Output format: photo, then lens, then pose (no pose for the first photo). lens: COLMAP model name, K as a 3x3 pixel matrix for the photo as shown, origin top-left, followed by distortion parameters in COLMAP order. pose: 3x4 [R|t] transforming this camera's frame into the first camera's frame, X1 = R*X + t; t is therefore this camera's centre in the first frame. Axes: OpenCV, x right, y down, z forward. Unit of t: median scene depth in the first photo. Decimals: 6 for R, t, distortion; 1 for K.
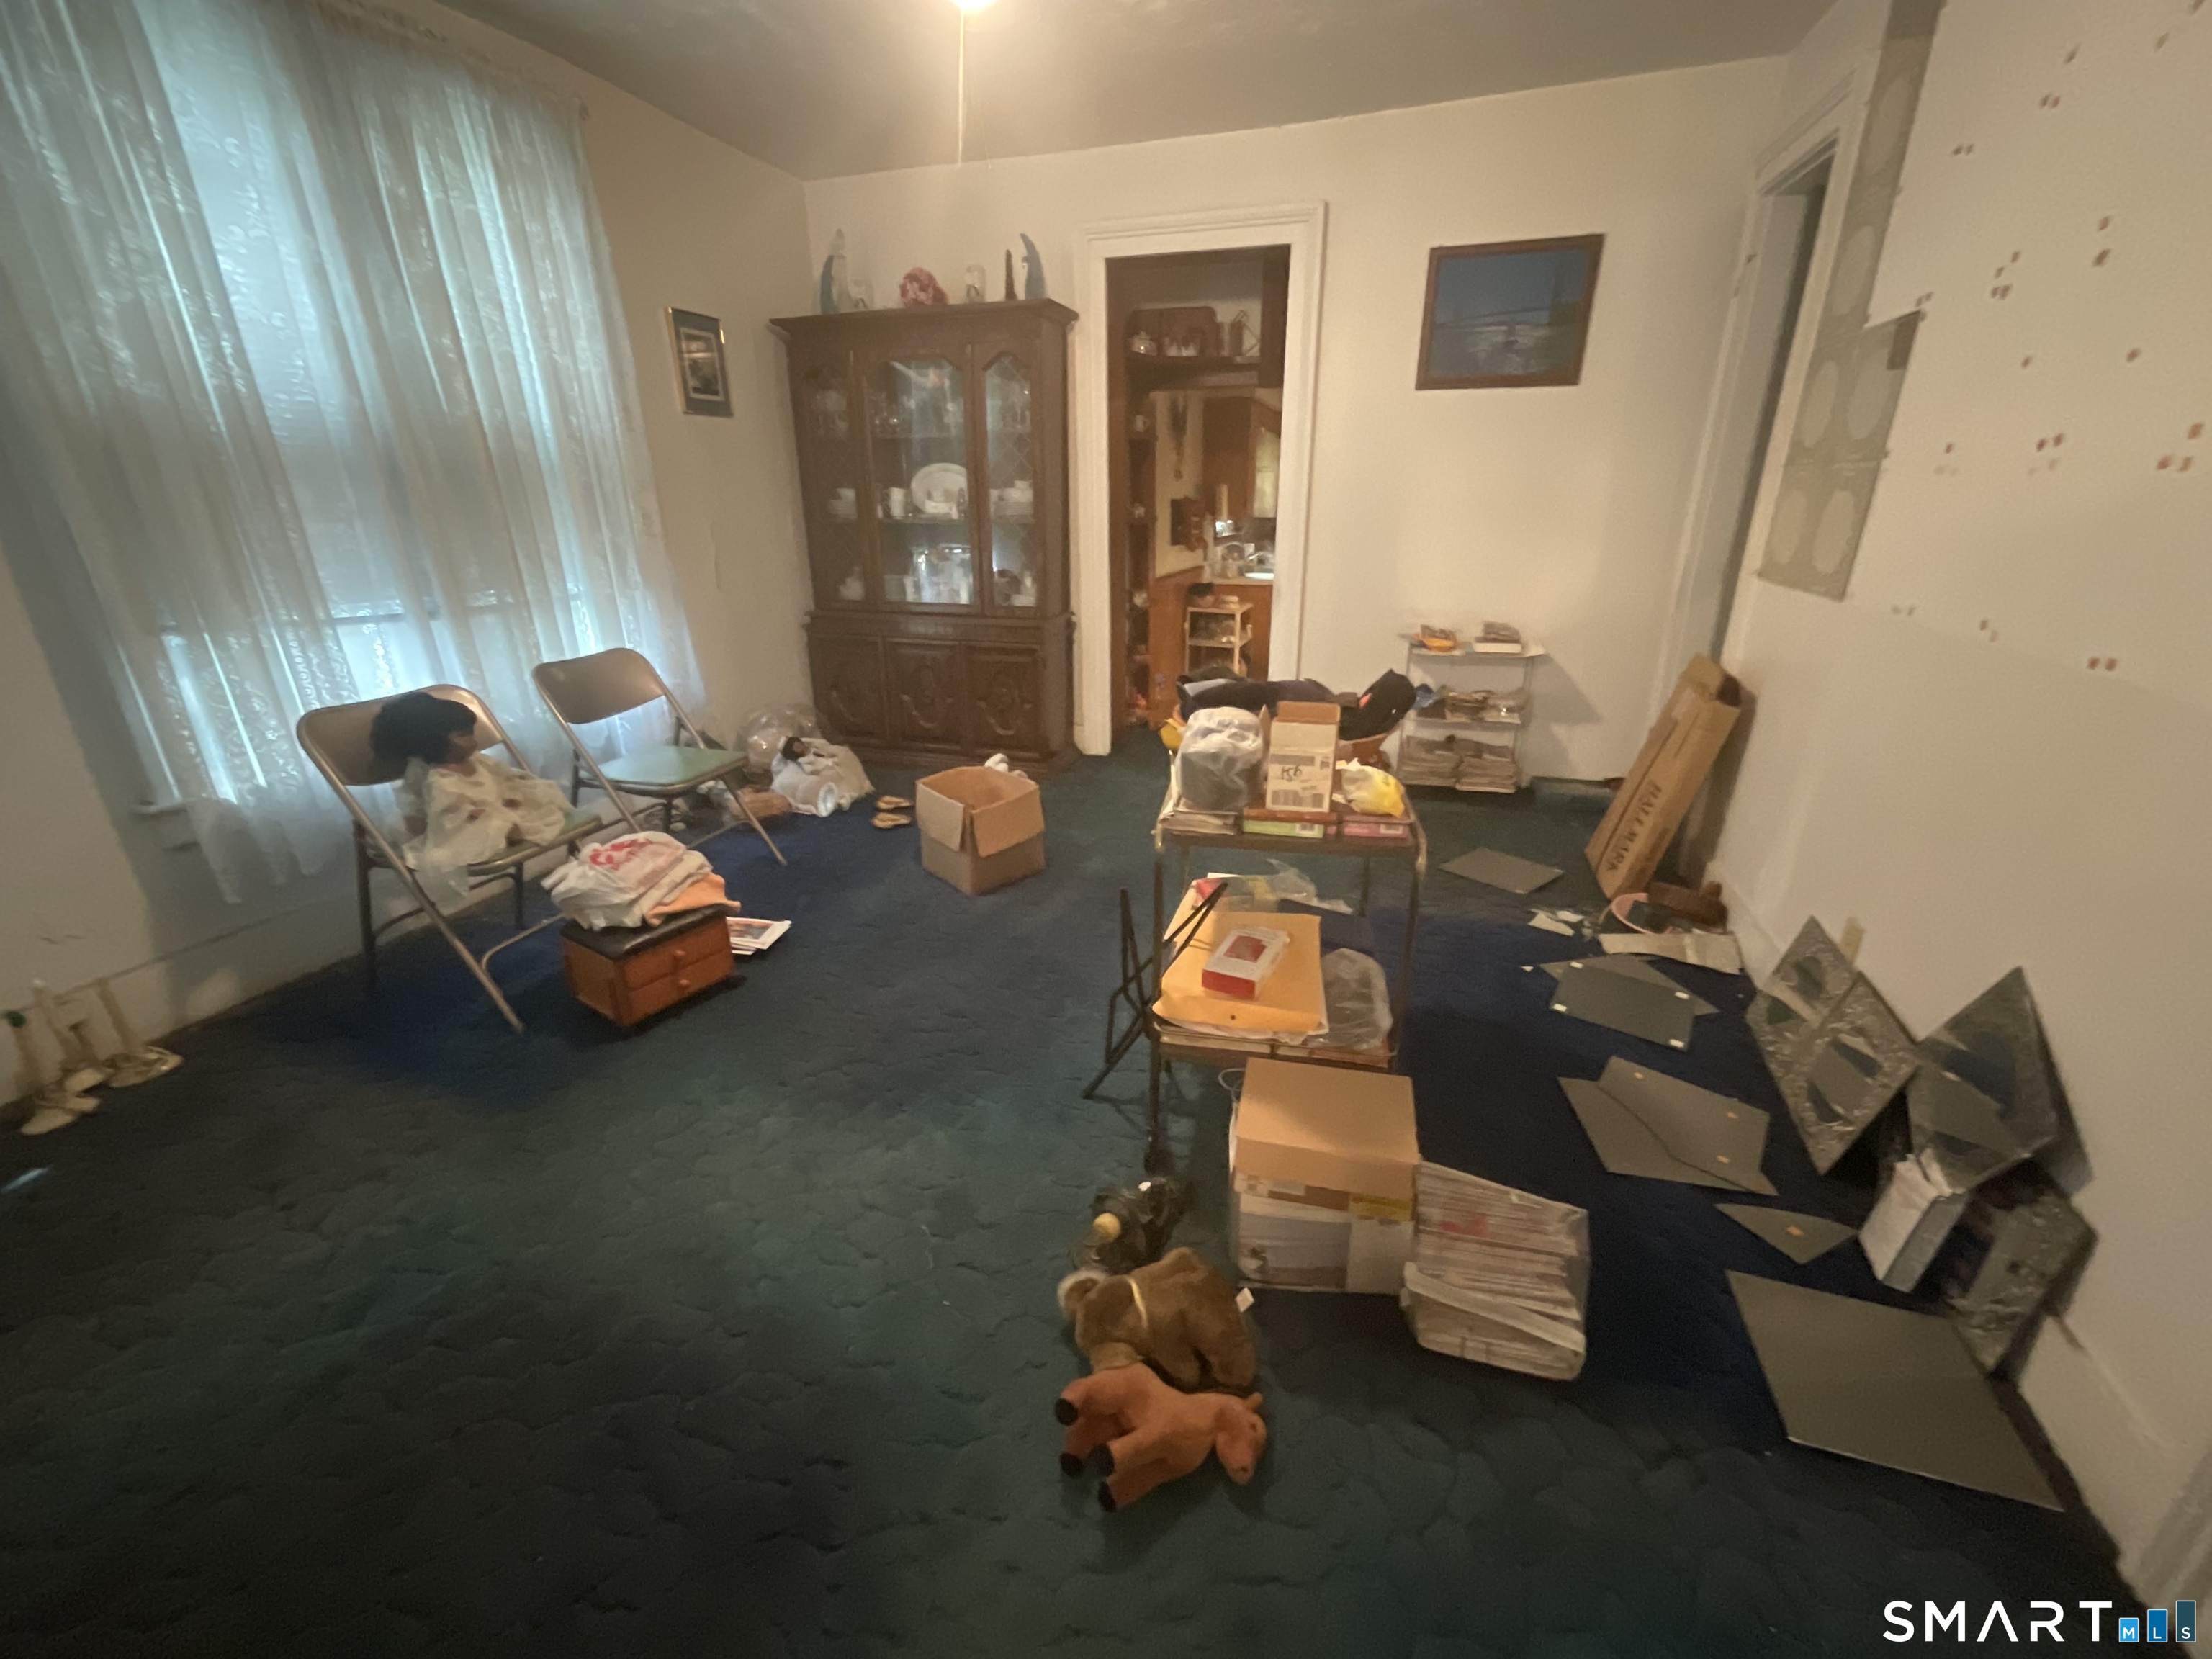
lens RADIAL K [[888.9, 0, 1105.5], [0, 888.9, 827.0], [0, 0, 1]] dist [0.005266, -0.002894]
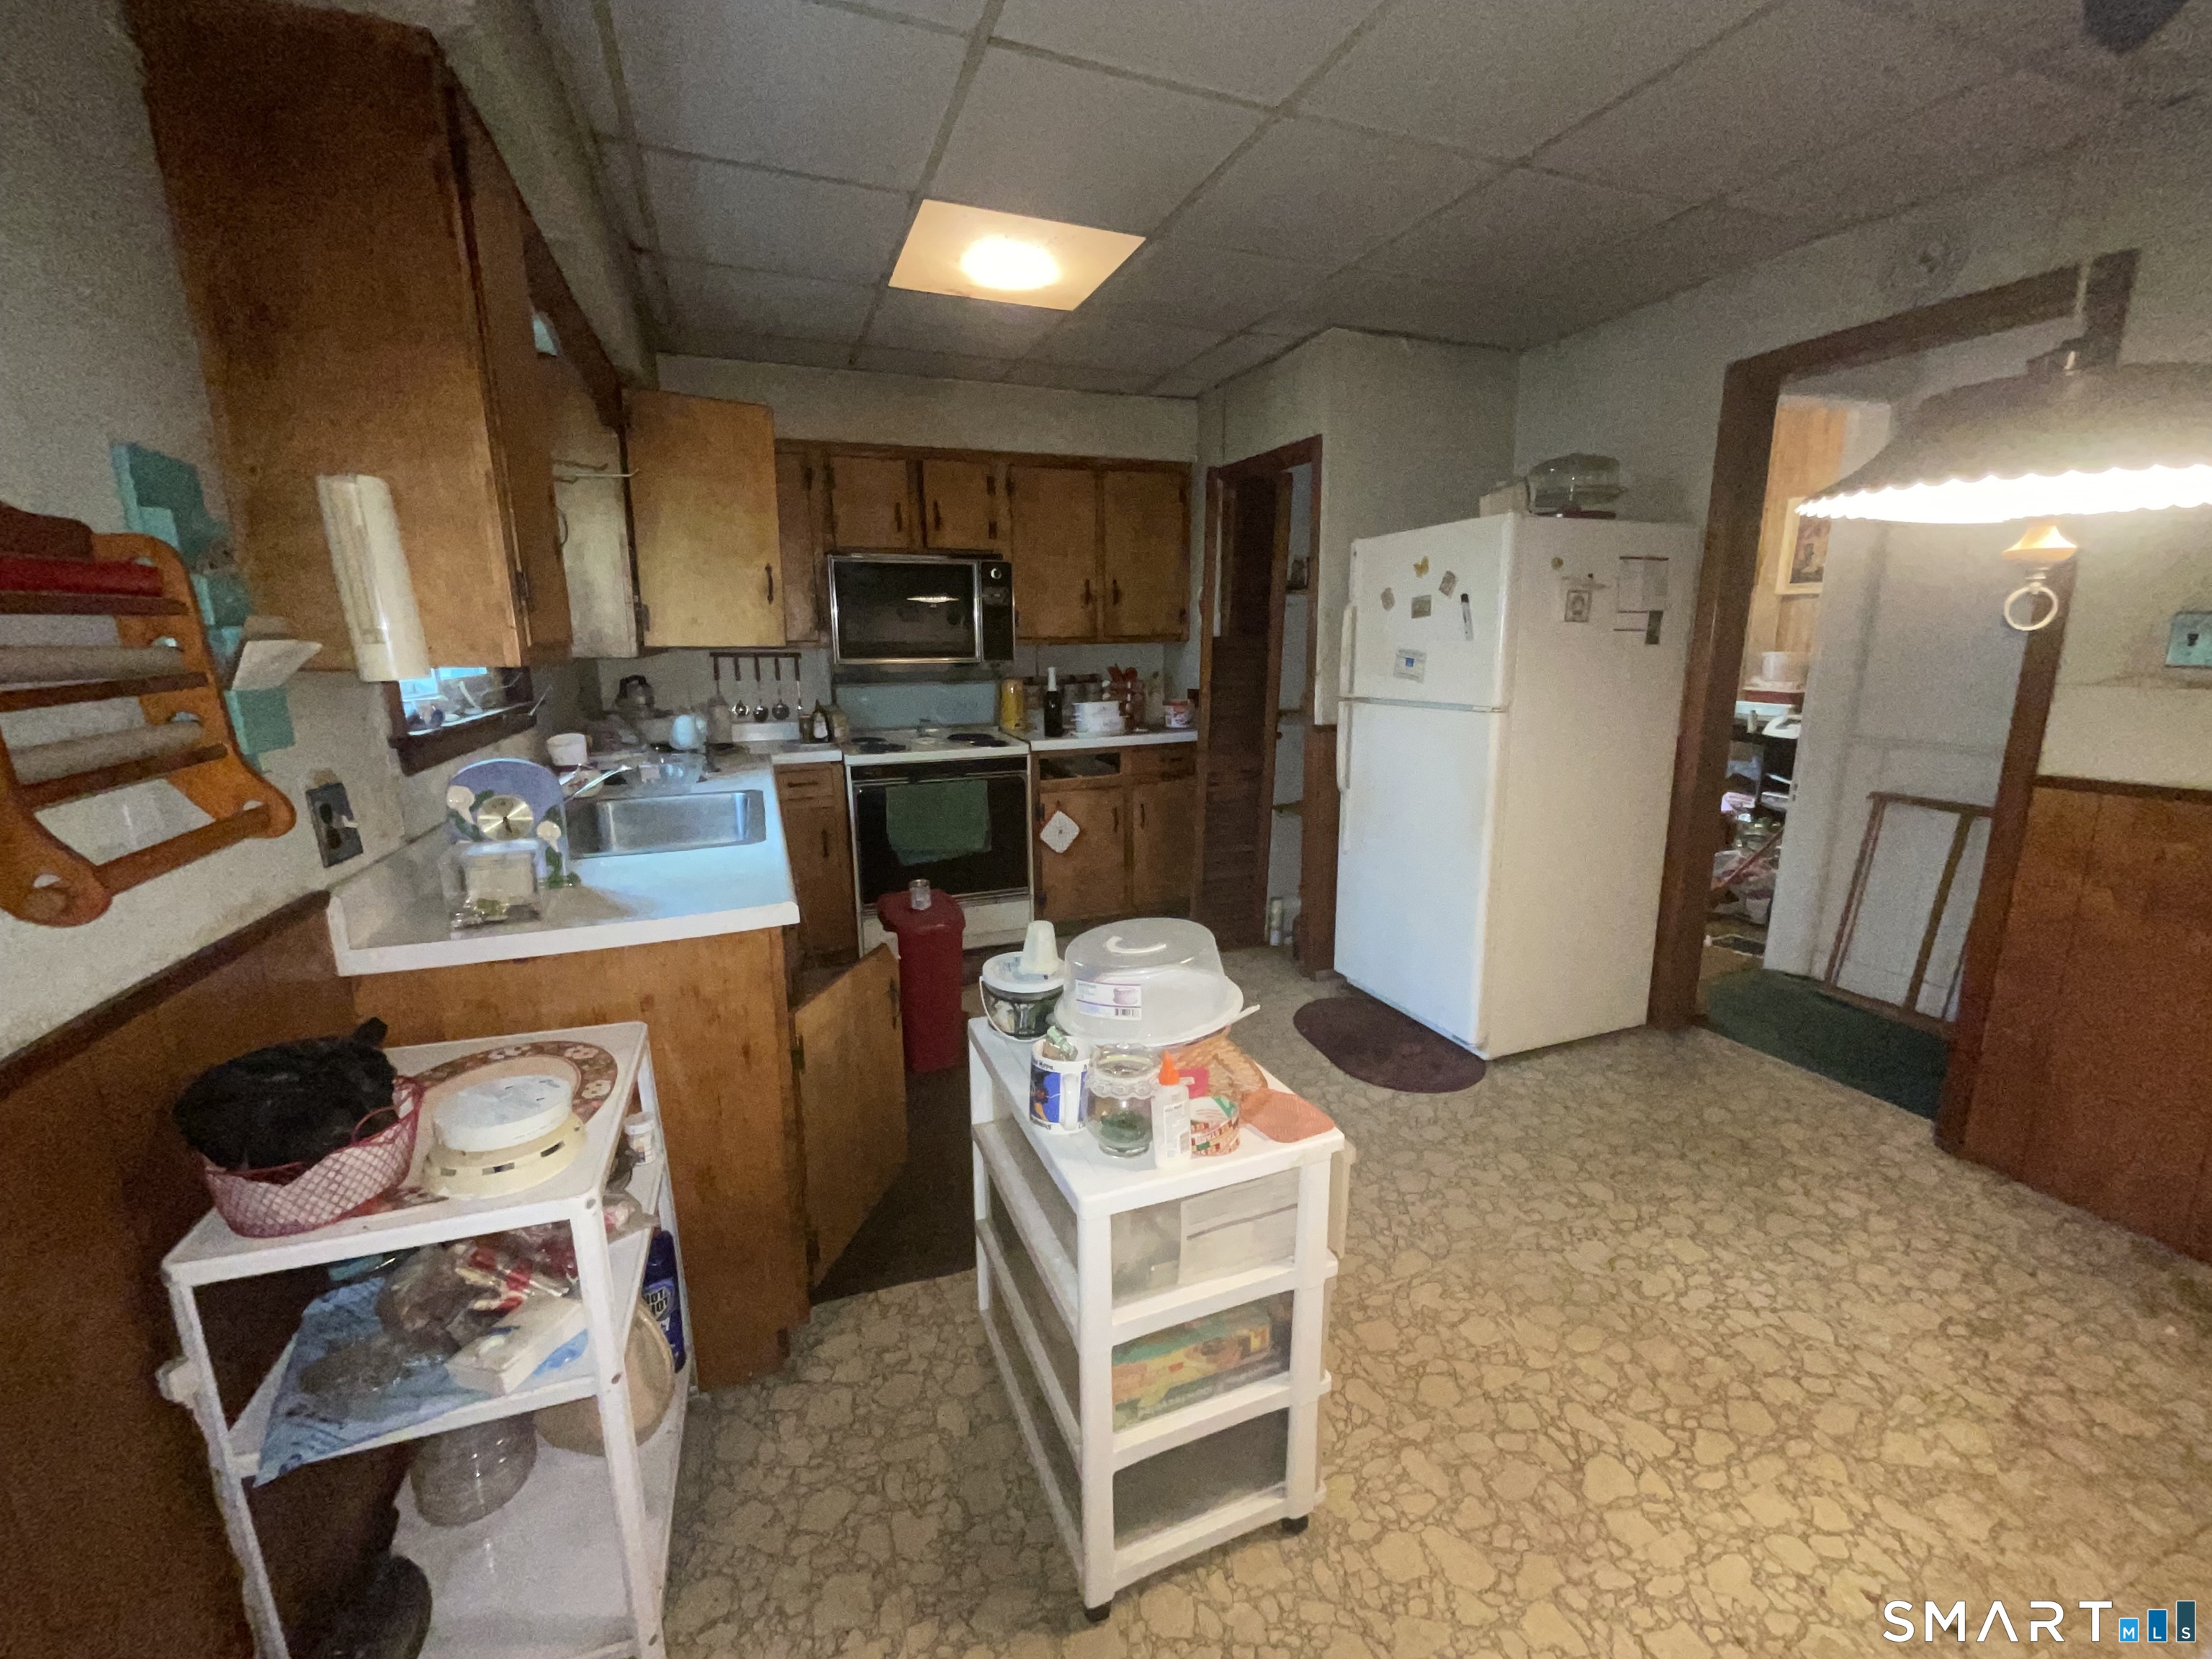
lens RADIAL K [[888.9, 0, 1098.9], [0, 888.9, 827.0], [0, 0, 1]] dist [0.005266, -0.002894]
pose [[0.763023, -0.124351, 0.634297, 0.382241], [0.222957, 0.971727, -0.077702, -0.837338], [-0.606701, 0.200710, 0.769174, 2.451993]]
